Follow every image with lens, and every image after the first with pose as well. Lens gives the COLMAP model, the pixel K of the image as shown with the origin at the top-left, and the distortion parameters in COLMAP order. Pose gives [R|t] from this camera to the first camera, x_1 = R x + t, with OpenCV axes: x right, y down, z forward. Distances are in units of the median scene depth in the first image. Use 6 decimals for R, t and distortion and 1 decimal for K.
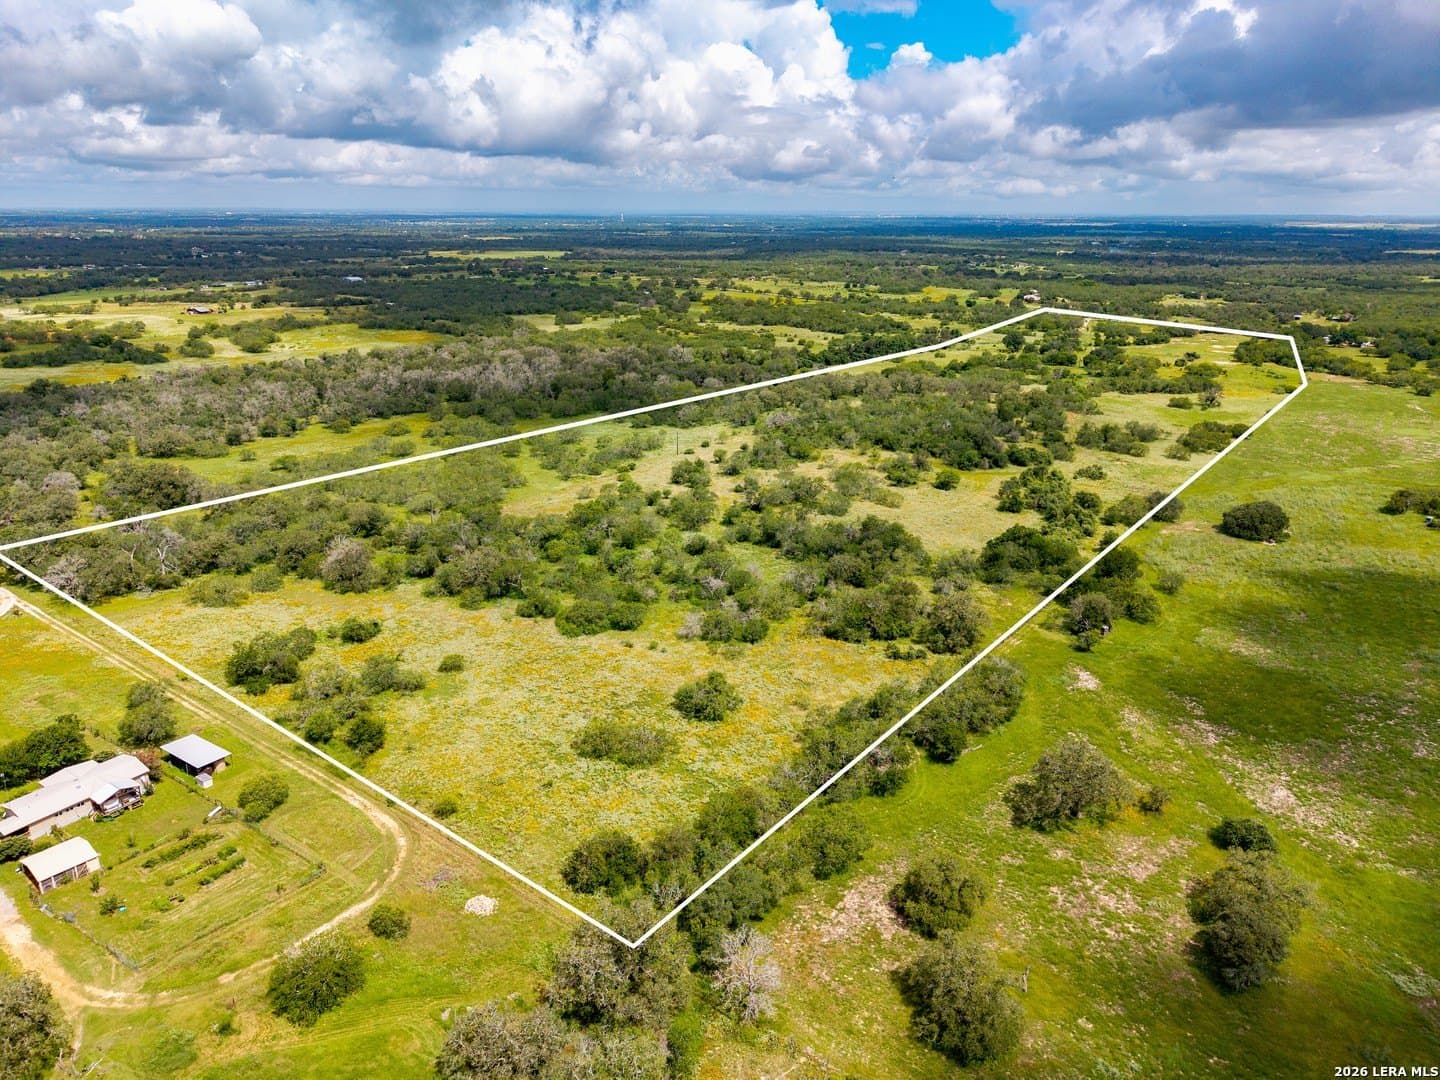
lens RADIAL K [[978.1, 0, 720.0], [0, 978.1, 540.0], [0, 0, 1]] dist [-0.005142, -0.003113]
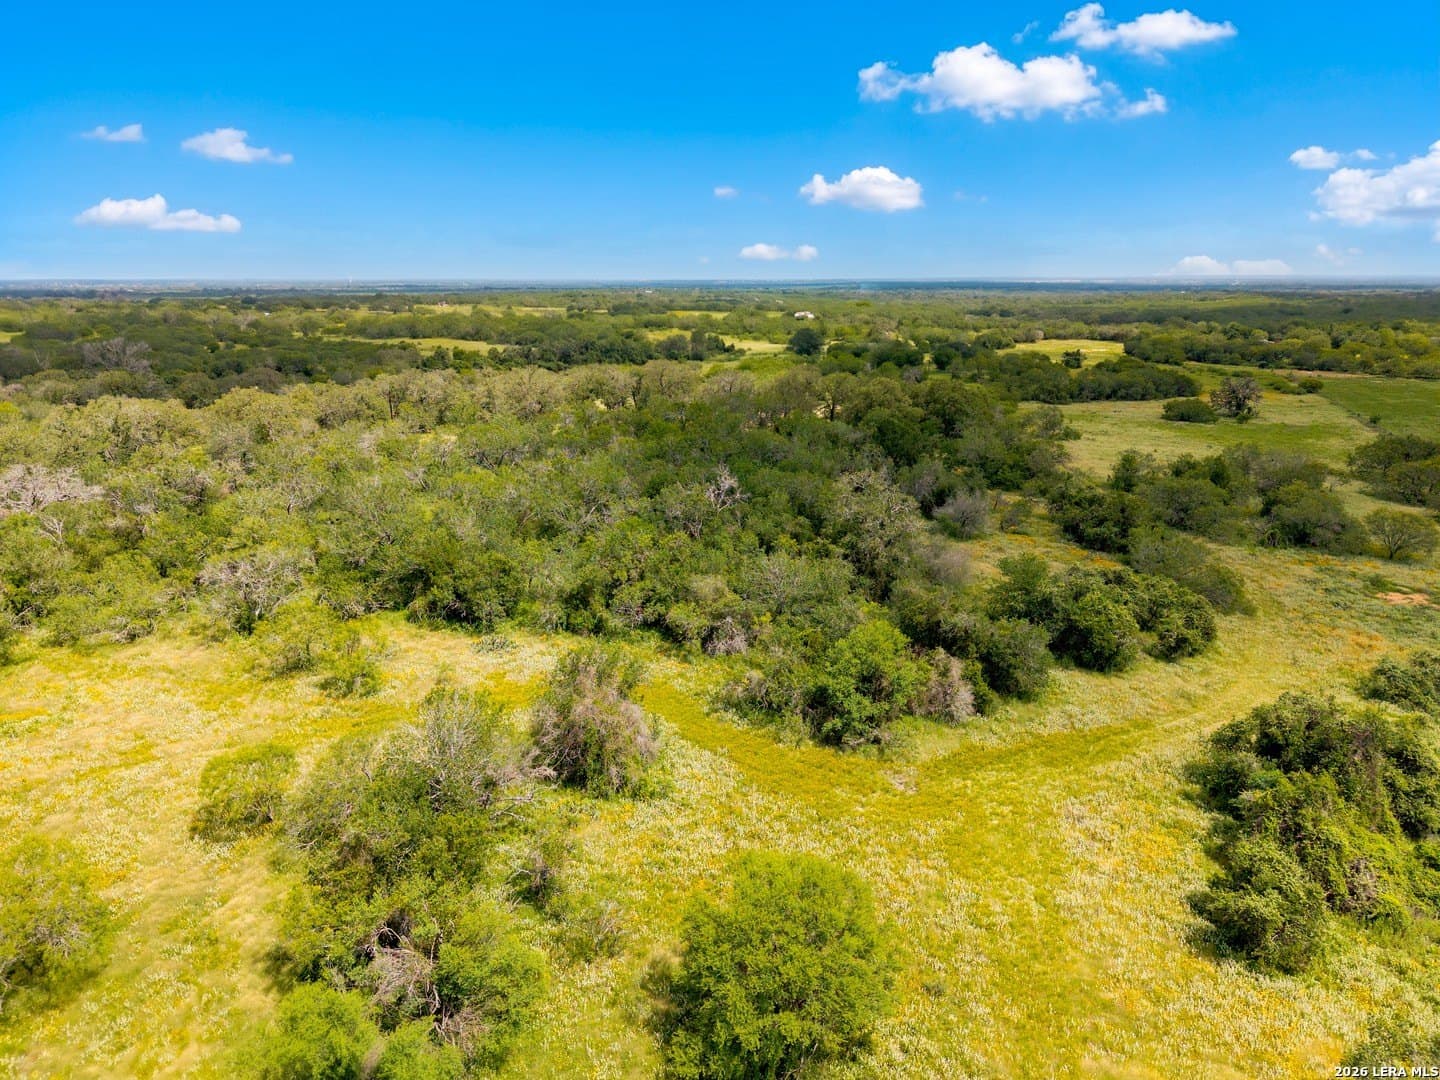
lens RADIAL K [[978.1, 0, 720.0], [0, 978.1, 540.0], [0, 0, 1]] dist [-0.005142, -0.003113]
pose [[0.971630, -0.067788, 0.226582, 0.232087], [0.082781, 0.994918, -0.057324, -0.120204], [-0.221544, 0.074455, 0.972304, 1.012102]]
